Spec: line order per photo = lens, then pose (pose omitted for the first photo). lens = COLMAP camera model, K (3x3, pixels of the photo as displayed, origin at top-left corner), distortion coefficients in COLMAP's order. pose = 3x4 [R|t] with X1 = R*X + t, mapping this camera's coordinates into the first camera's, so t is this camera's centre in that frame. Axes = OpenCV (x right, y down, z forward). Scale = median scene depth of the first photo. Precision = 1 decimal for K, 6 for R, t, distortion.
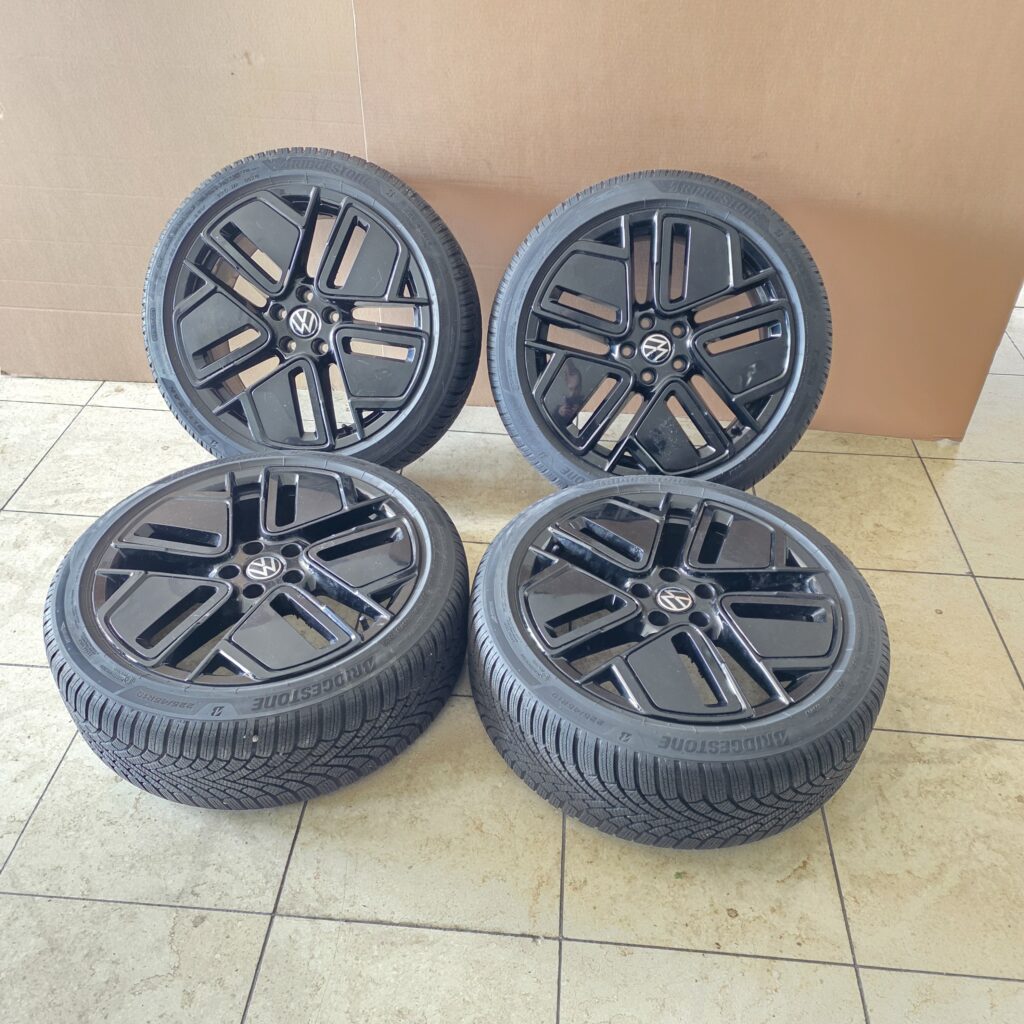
lens RADIAL K [[925.8, 0, 510.0], [0, 925.8, 508.4], [0, 0, 1]] dist [0.069999, -0.064680]
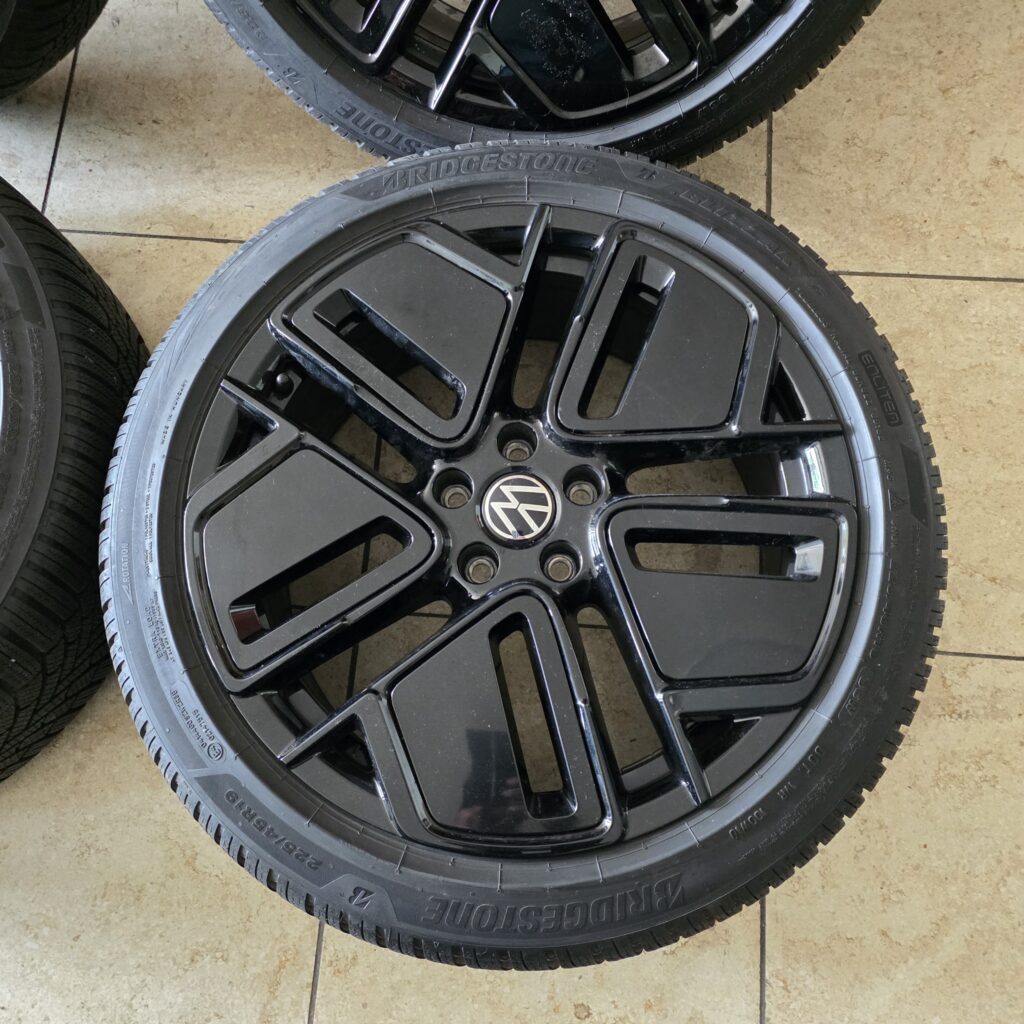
lens RADIAL K [[925.8, 0, 513.6], [0, 925.8, 515.0], [0, 0, 1]] dist [0.069999, -0.064680]
pose [[0.998868, -0.011943, -0.046034, 0.208914], [0.036969, 0.803902, 0.593612, -0.197960], [0.029917, -0.594643, 0.803433, 0.643877]]
